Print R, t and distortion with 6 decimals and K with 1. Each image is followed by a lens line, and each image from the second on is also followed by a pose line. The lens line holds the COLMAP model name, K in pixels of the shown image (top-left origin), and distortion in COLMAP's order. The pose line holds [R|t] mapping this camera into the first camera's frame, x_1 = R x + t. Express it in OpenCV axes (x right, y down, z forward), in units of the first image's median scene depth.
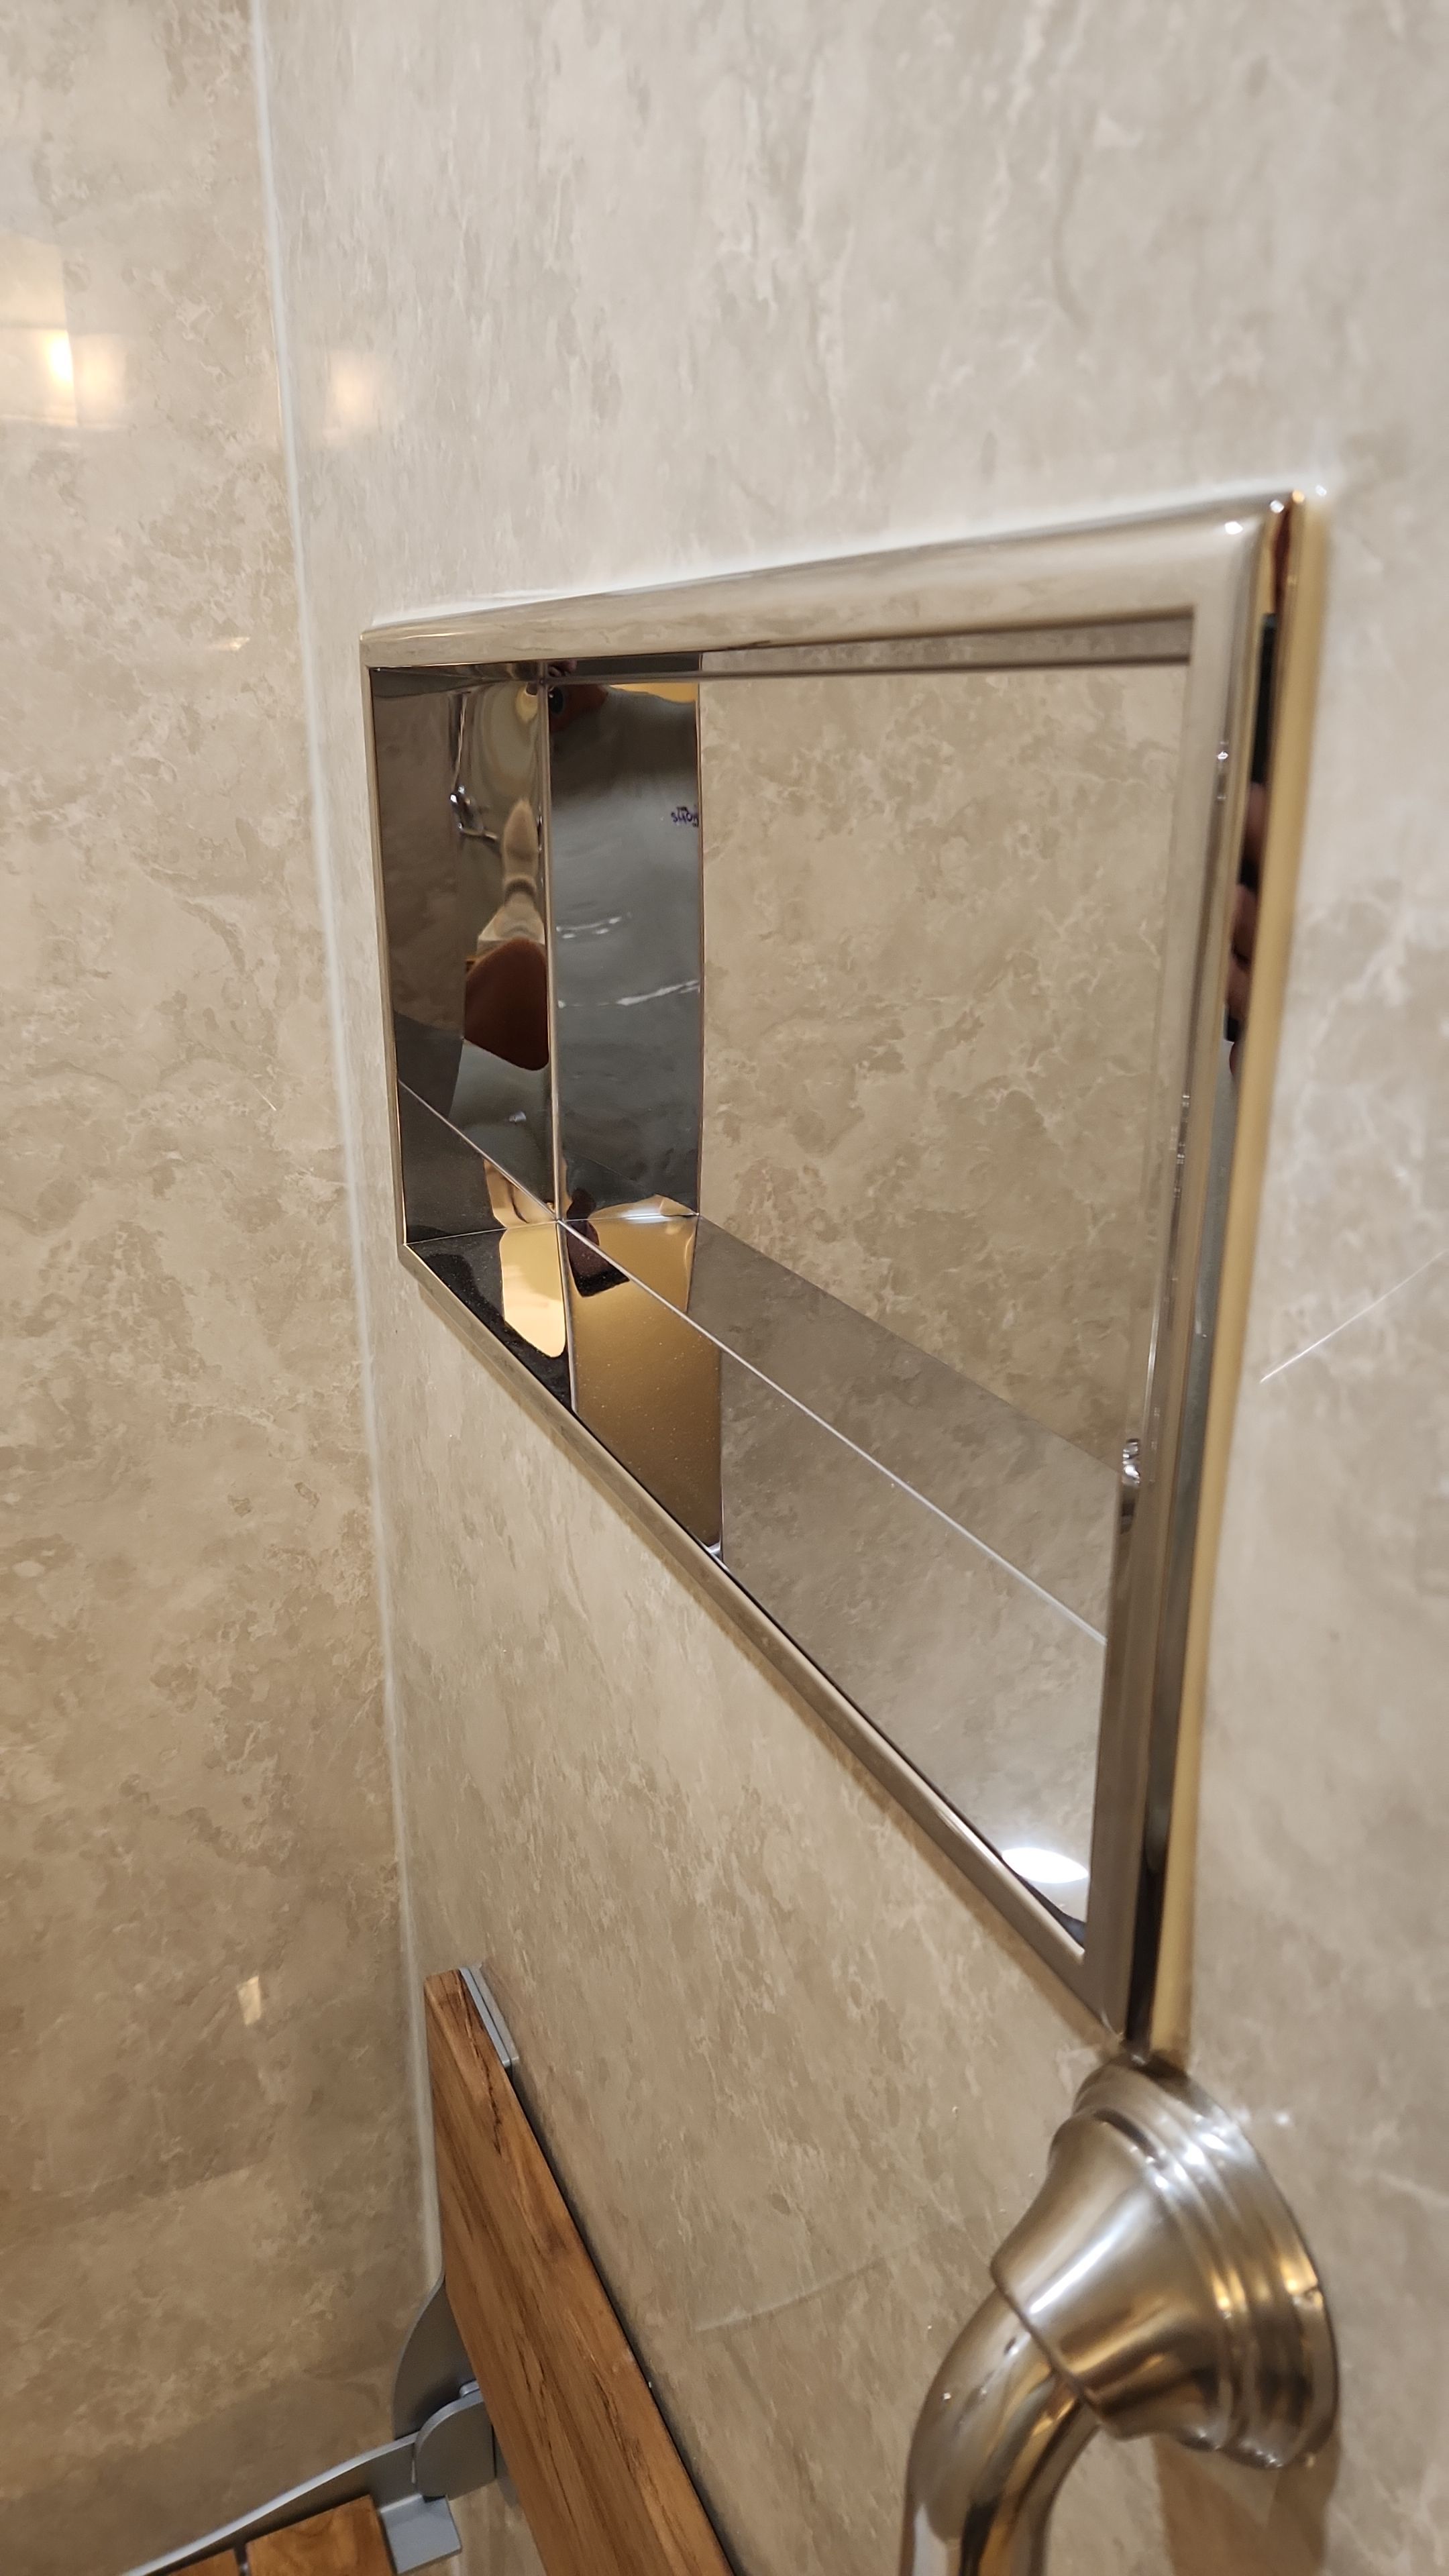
lens RADIAL K [[1732.8, 0, 742.0], [0, 1732.8, 1298.5], [0, 0, 1]] dist [0.068707, -0.066080]
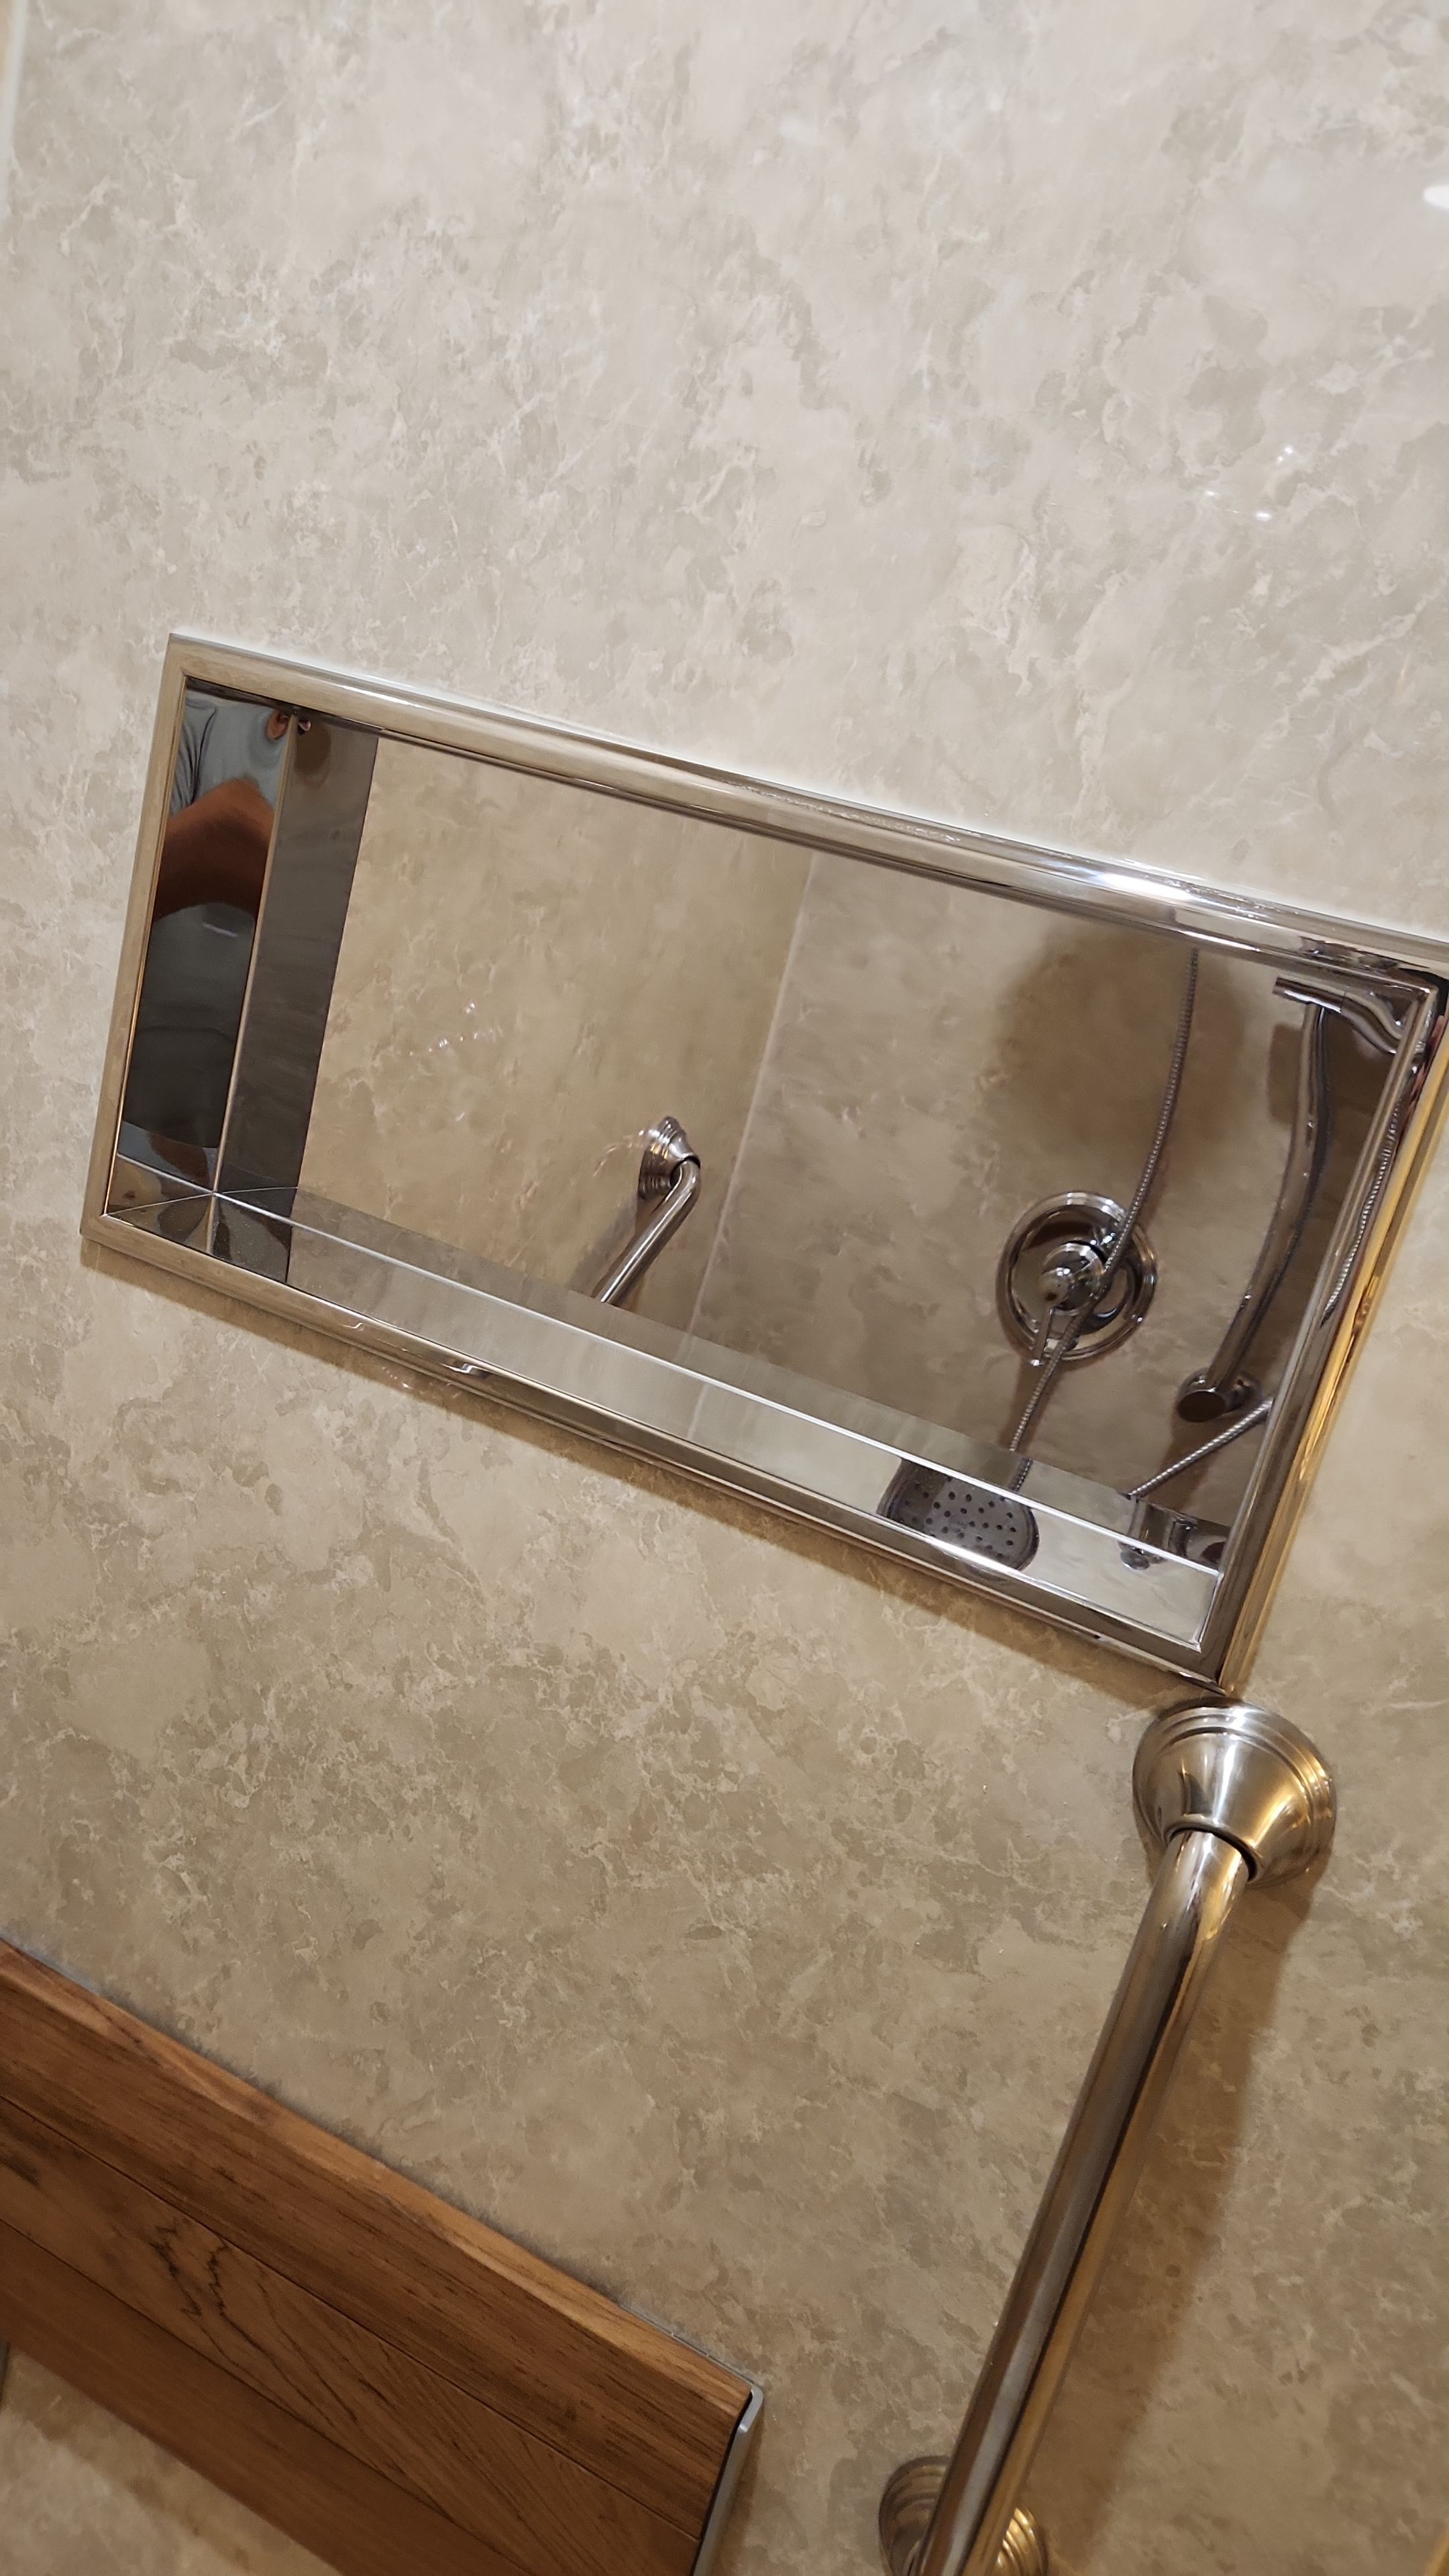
lens RADIAL K [[1732.8, 0, 707.8], [0, 1732.8, 1278.6], [0, 0, 1]] dist [0.068707, -0.066080]
pose [[0.737464, -0.000363, 0.675387, -0.563497], [-0.018010, 0.999634, 0.020203, -0.018392], [-0.675147, -0.027063, 0.737187, -0.003093]]
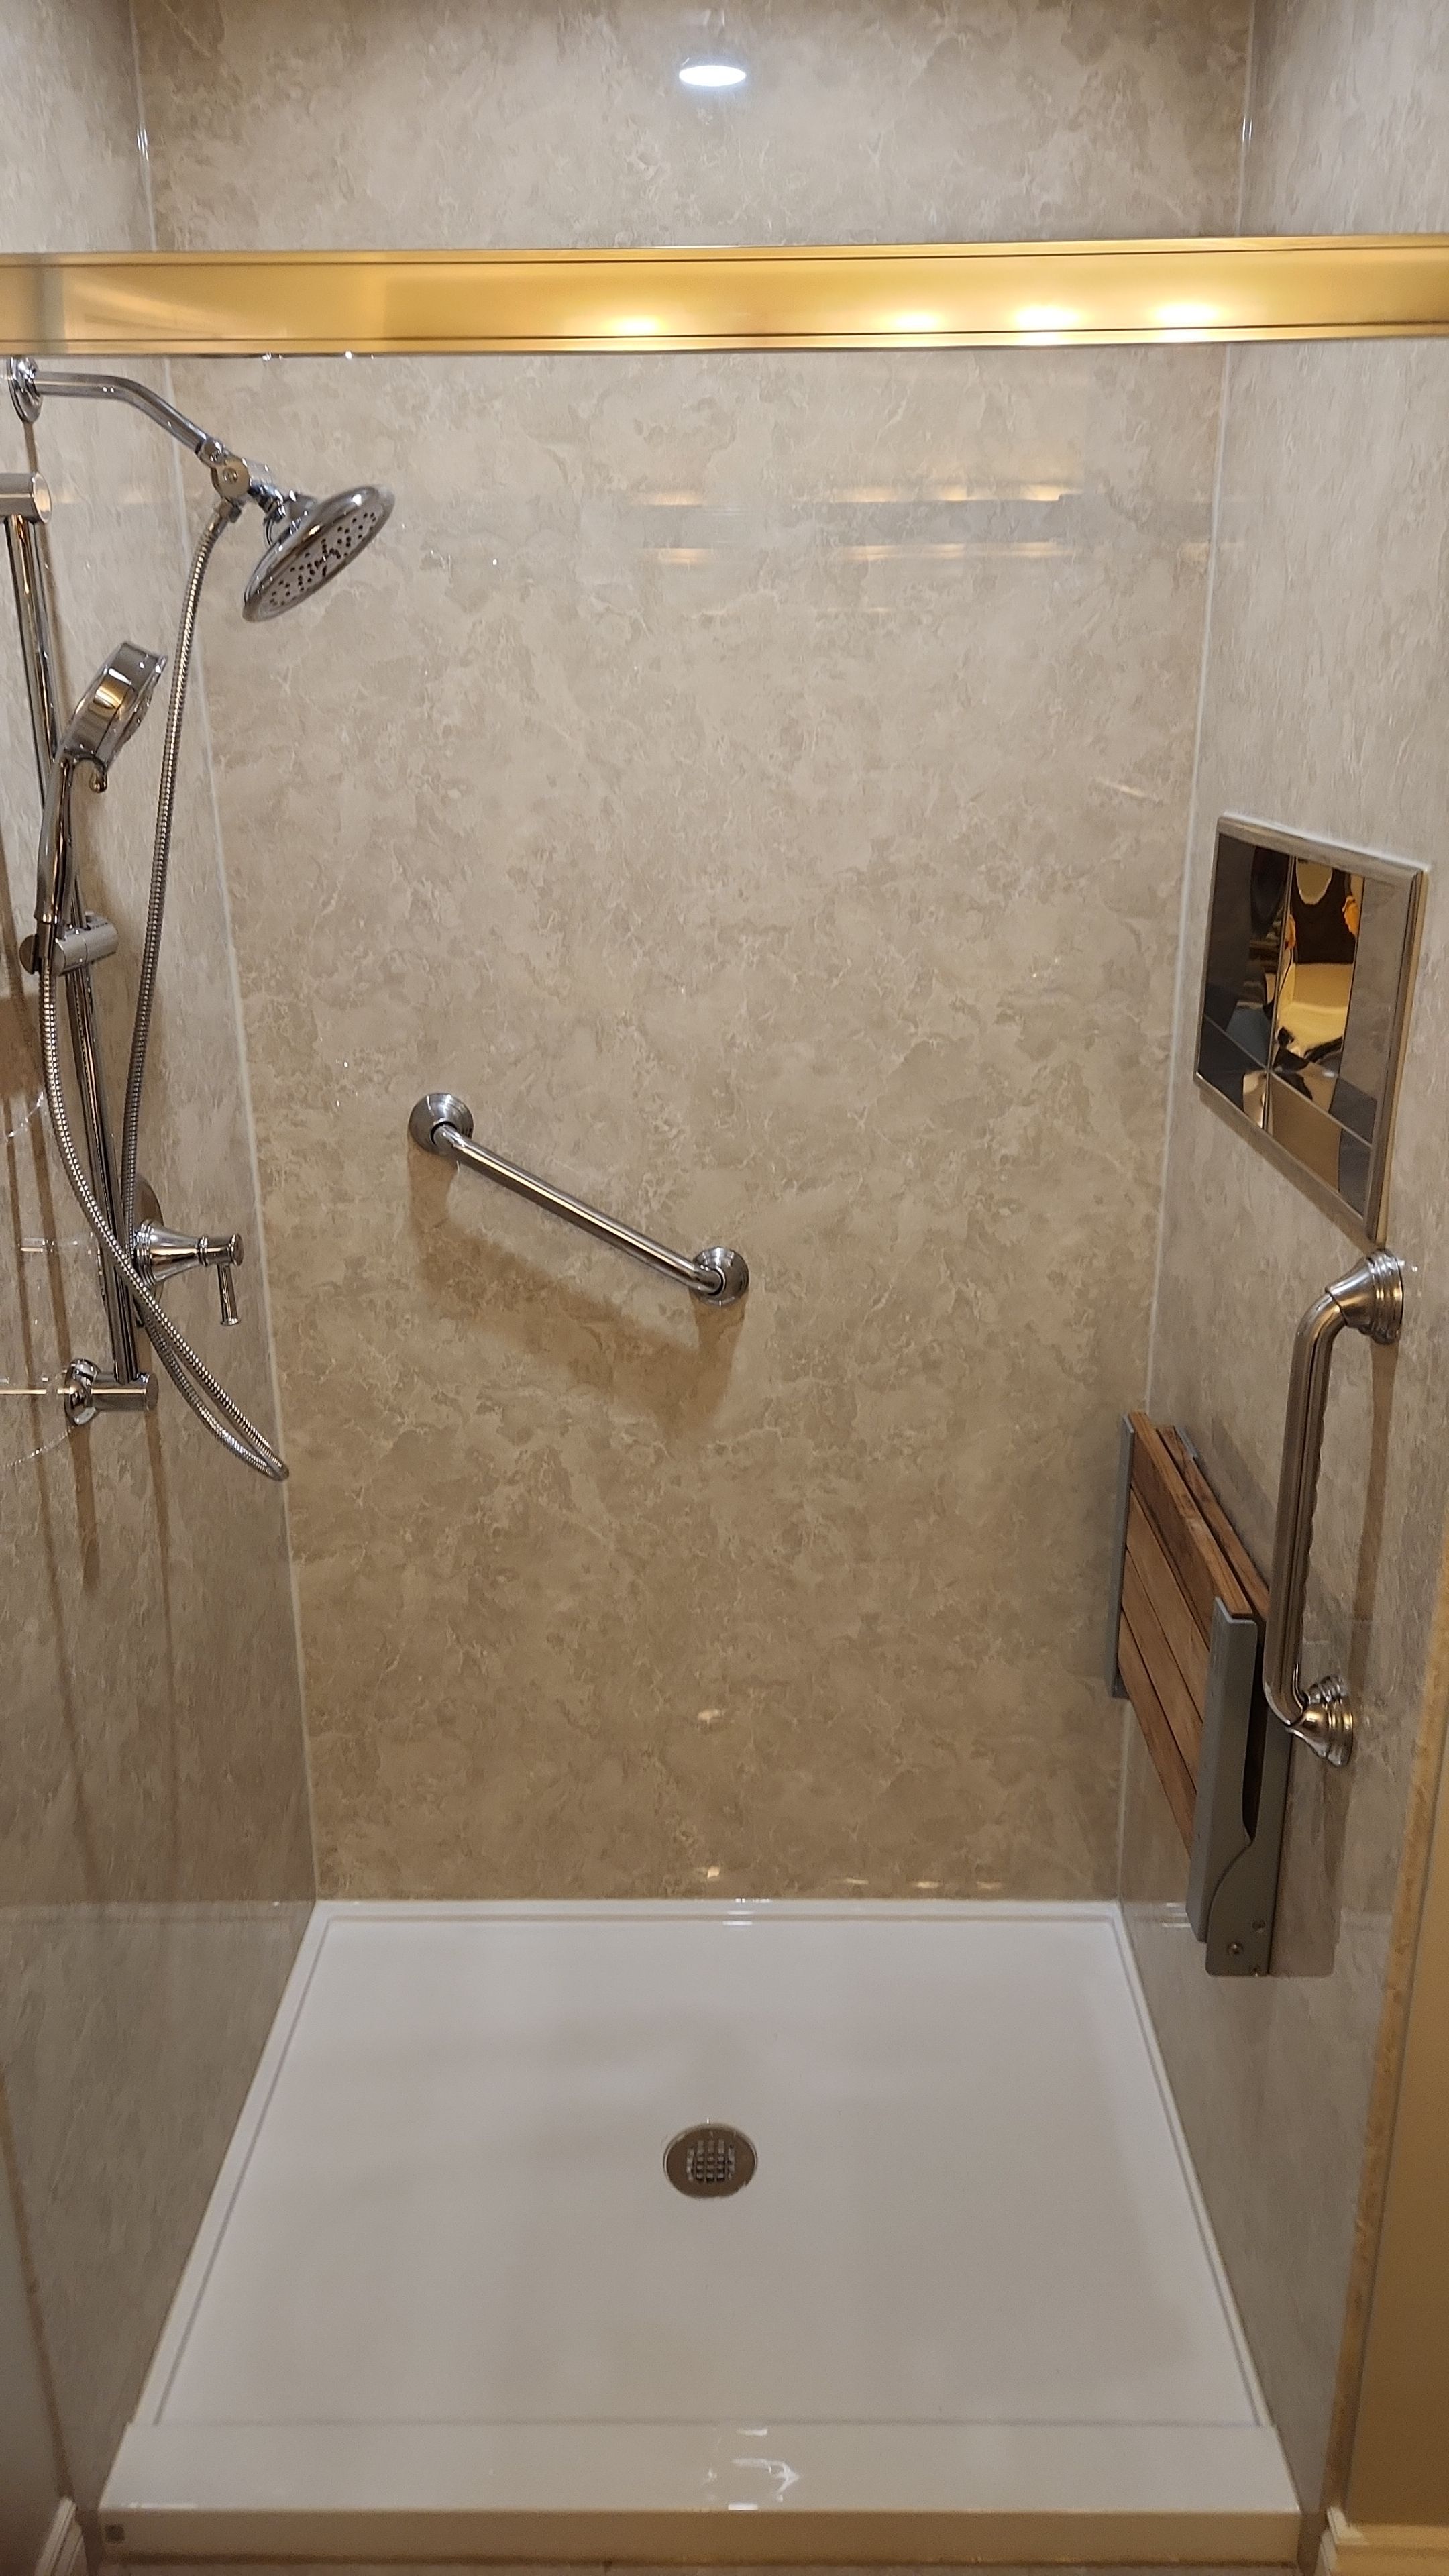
lens RADIAL K [[1723.6, 0, 726.9], [0, 1723.6, 1249.0], [0, 0, 1]] dist [0.073662, -0.072078]
pose [[0.898462, 0.130712, -0.419143, 0.214328], [-0.136967, 0.990458, 0.015281, 0.223724], [0.417141, 0.043679, 0.907792, -1.195420]]
